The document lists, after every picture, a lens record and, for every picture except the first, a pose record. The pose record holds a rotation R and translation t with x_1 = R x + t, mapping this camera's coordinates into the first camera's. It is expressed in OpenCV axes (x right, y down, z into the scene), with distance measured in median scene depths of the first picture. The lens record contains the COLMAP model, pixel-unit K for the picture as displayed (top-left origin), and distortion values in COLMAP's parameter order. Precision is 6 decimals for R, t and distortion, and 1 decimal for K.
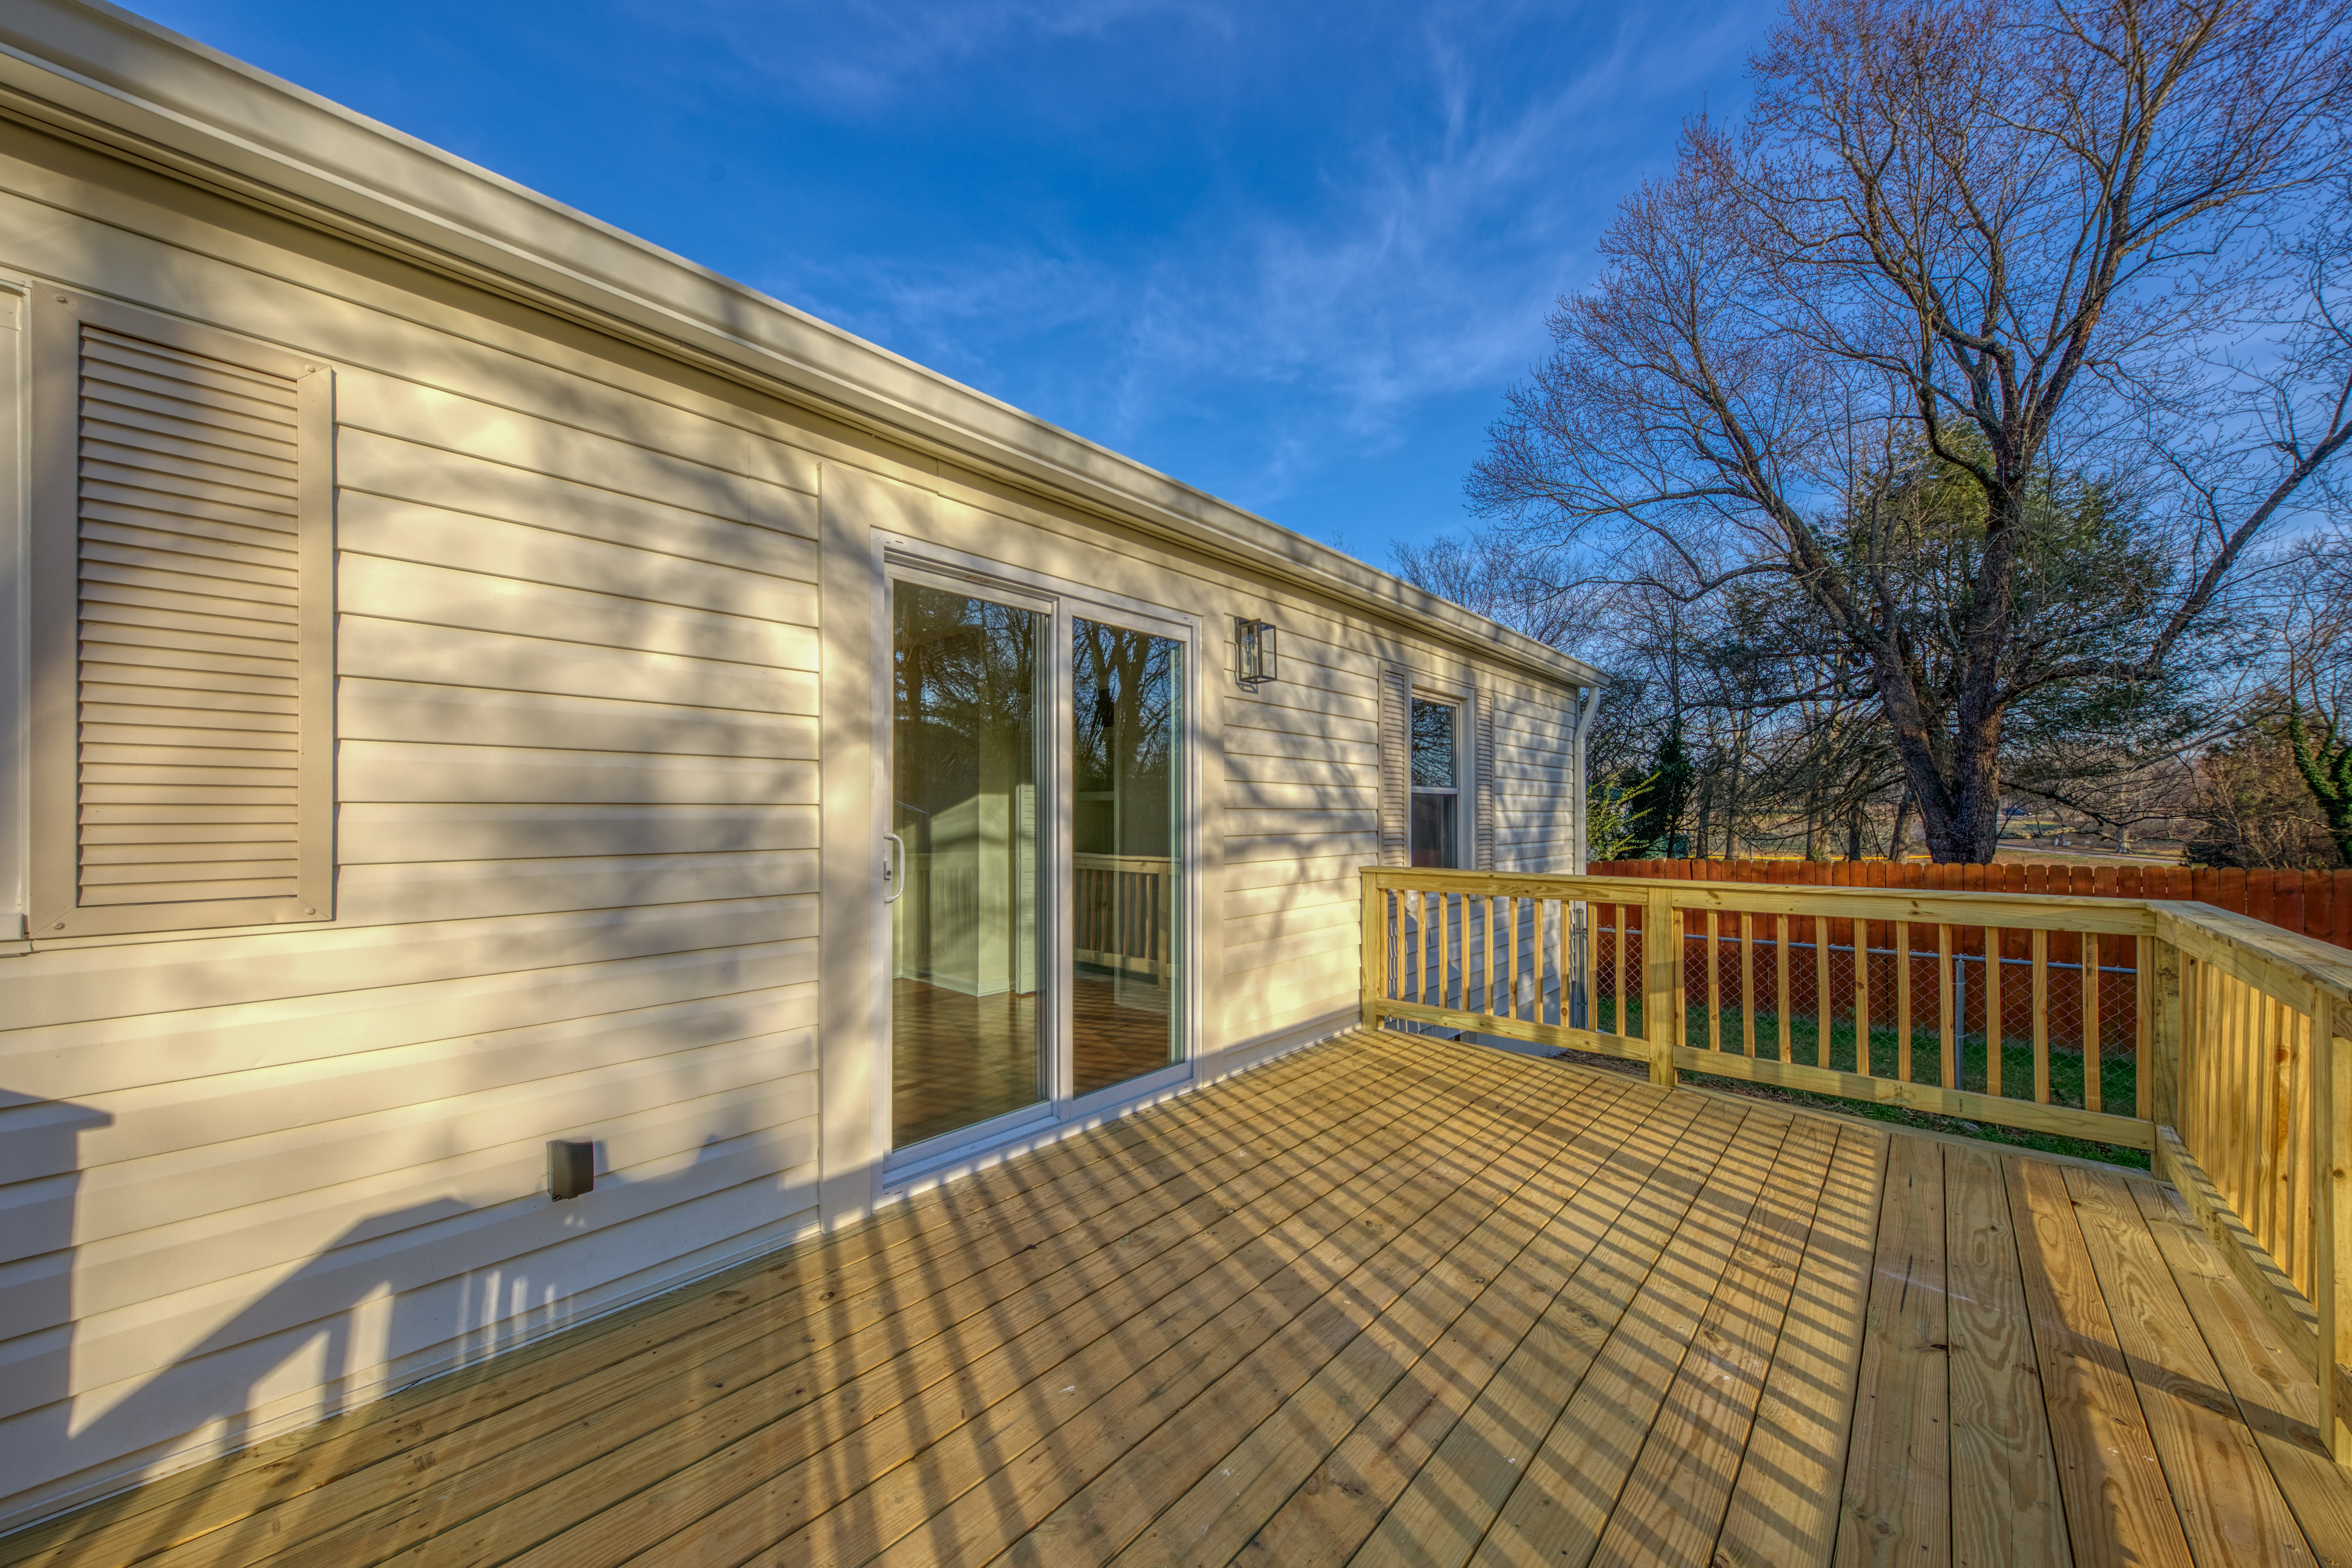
lens RADIAL K [[824.1, 0, 1193.8], [0, 824.1, 794.4], [0, 0, 1]] dist [0.000194, -0.001758]
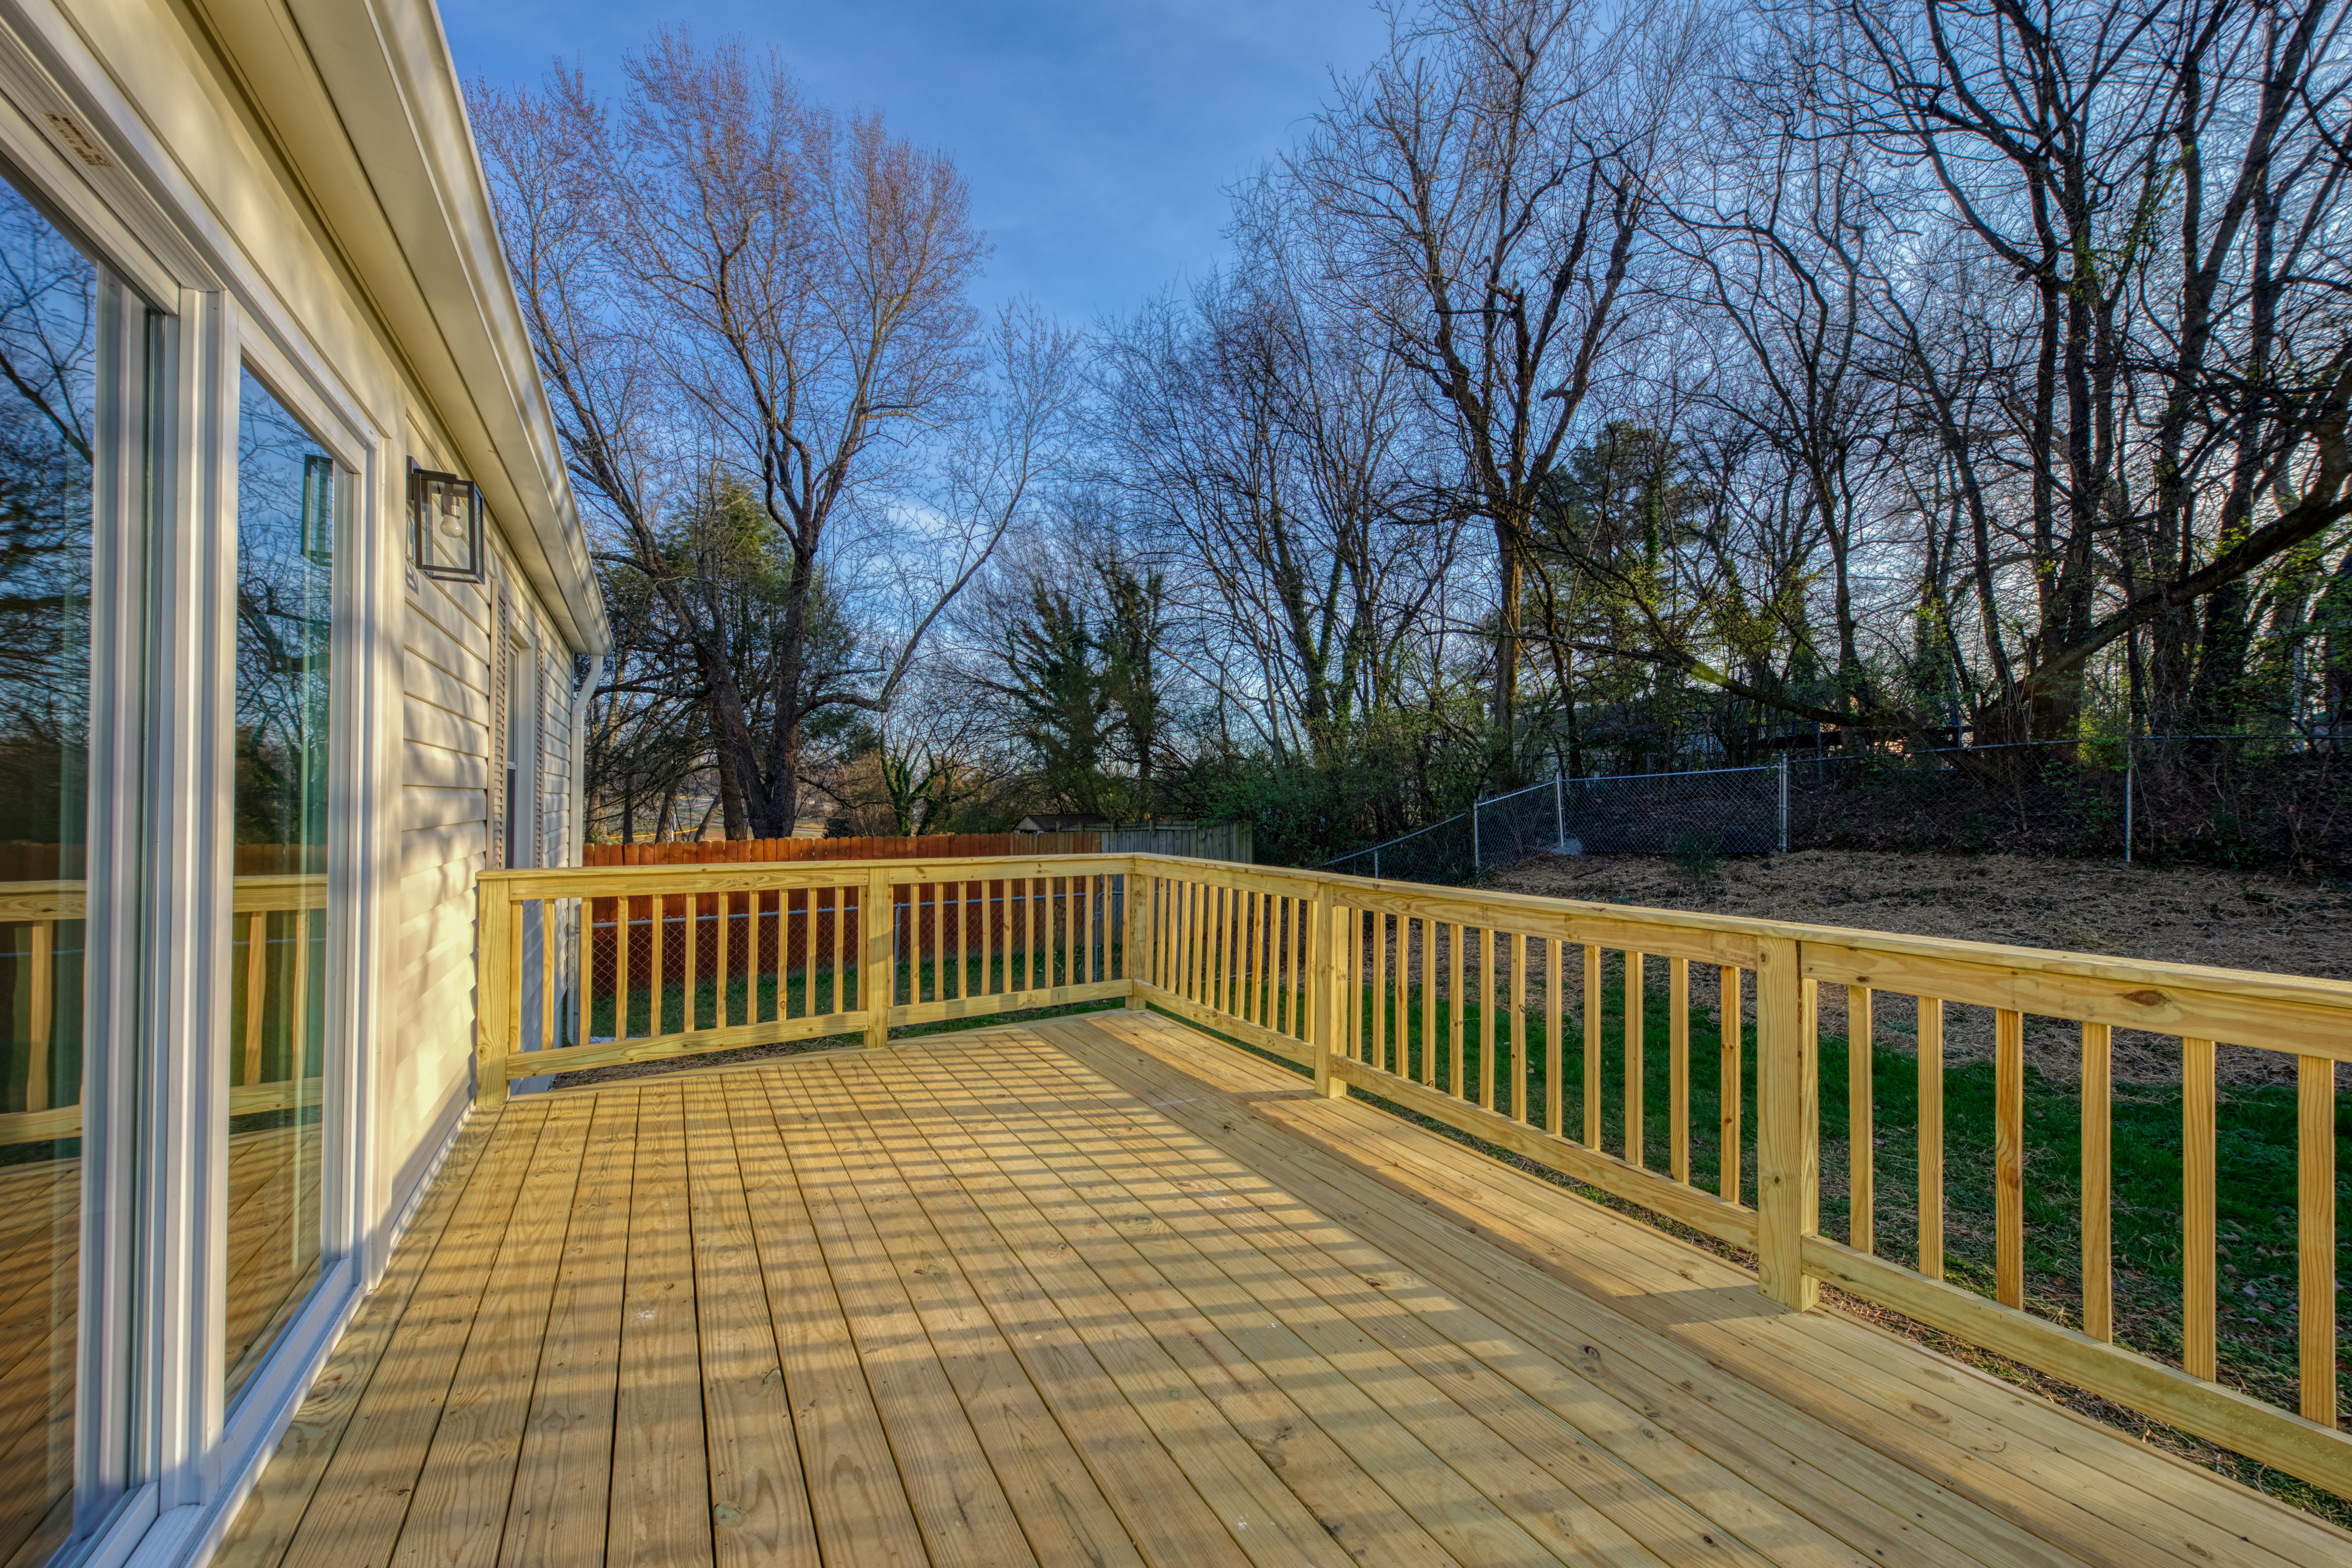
lens RADIAL K [[824.1, 0, 1110.9], [0, 824.1, 780.9], [0, 0, 1]] dist [0.000194, -0.001758]
pose [[0.301509, 0.029170, 0.953017, -0.458058], [-0.029892, 0.999330, -0.021131, 0.017080], [-0.952995, -0.022116, 0.302179, 0.456426]]
